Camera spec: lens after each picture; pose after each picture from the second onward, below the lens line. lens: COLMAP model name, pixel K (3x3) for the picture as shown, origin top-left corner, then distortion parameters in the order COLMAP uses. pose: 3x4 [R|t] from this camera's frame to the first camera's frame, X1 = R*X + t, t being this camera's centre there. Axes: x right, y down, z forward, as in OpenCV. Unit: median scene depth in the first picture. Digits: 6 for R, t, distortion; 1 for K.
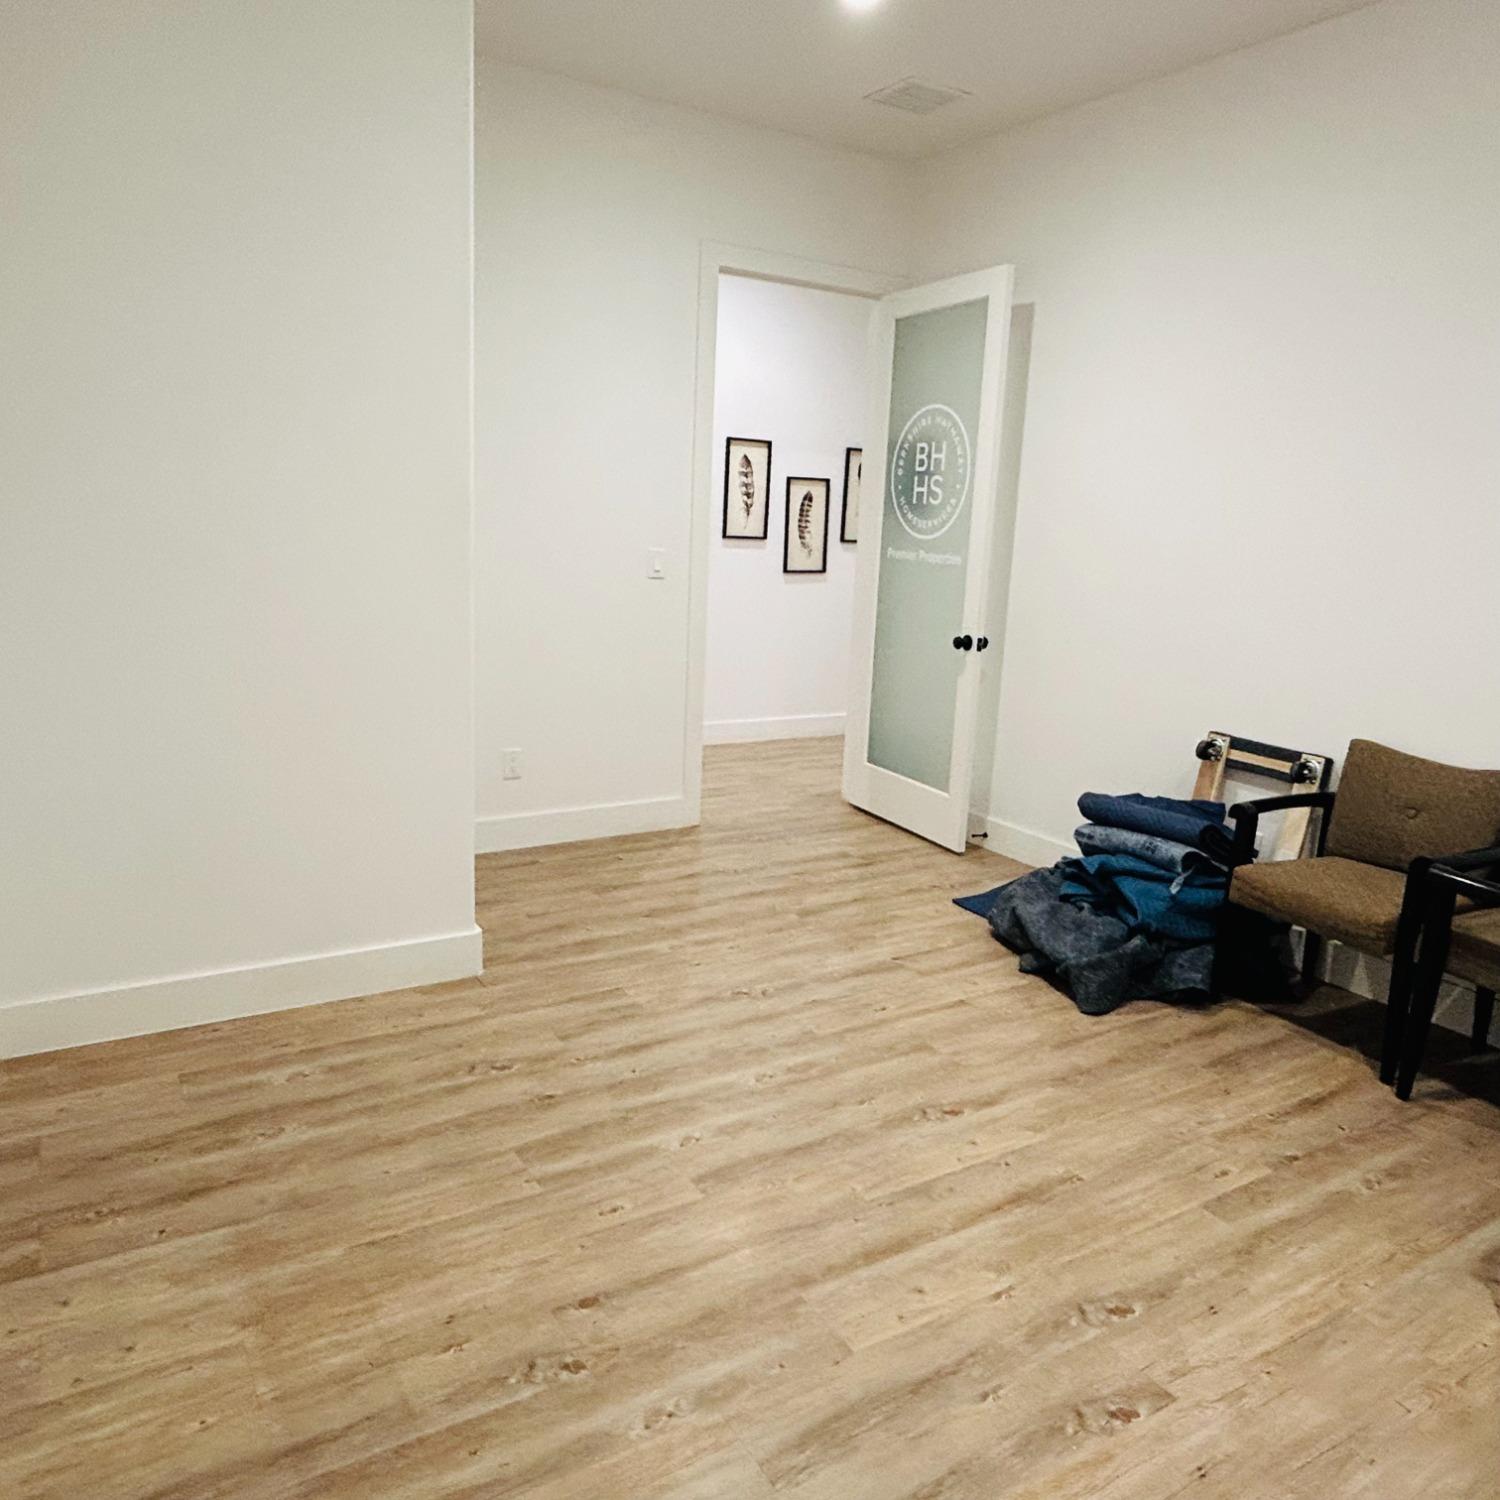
lens RADIAL K [[1148.7, 0, 746.6], [0, 1148.7, 735.2], [0, 0, 1]] dist [0.012244, -0.014669]
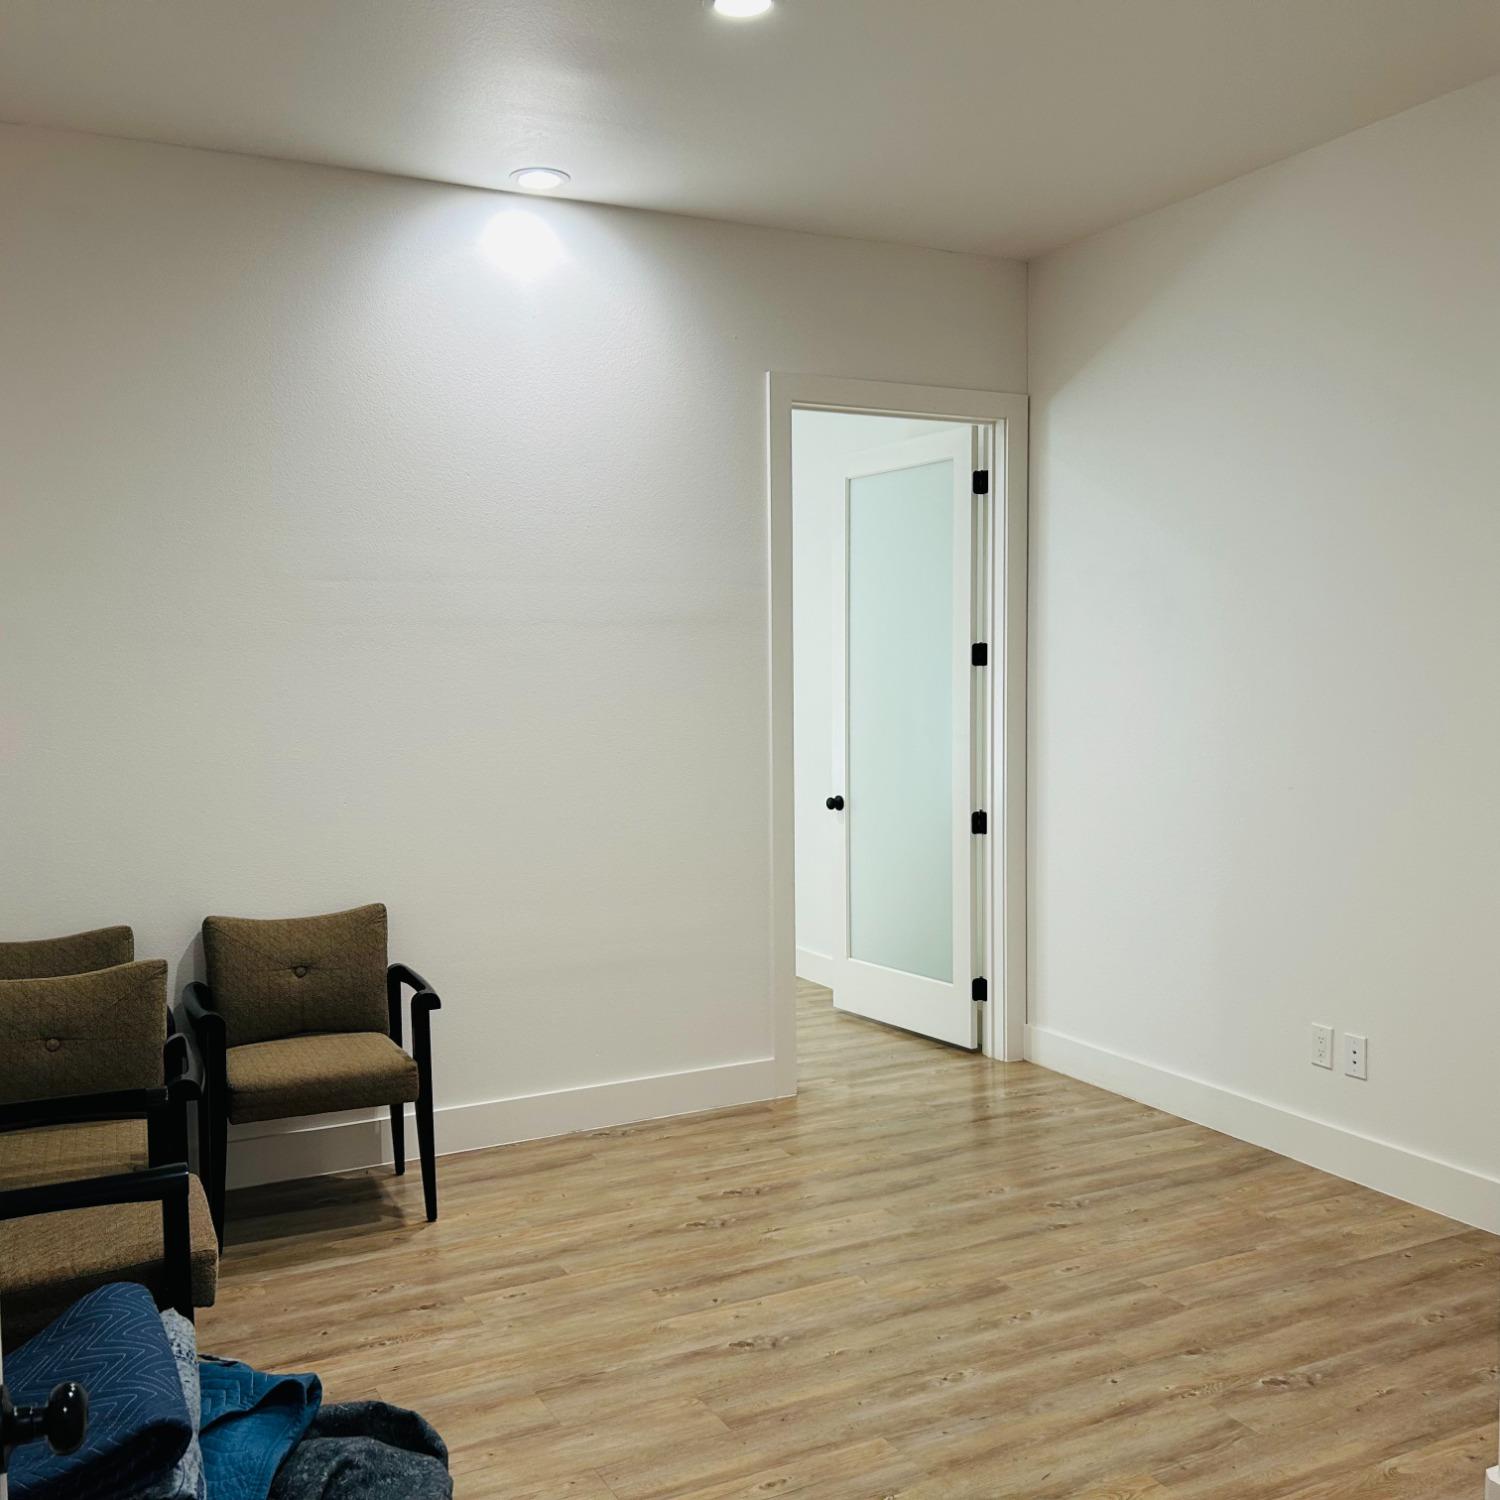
lens RADIAL K [[1517.6, 0, 750.0], [0, 1517.6, 750.0], [0, 0, 1]] dist [0.042711, -0.029183]
pose [[-0.996267, -0.038496, 0.077270, 0.104389], [-0.018223, 0.968679, 0.247645, -0.456982], [-0.084383, 0.245312, -0.965765, 2.190587]]
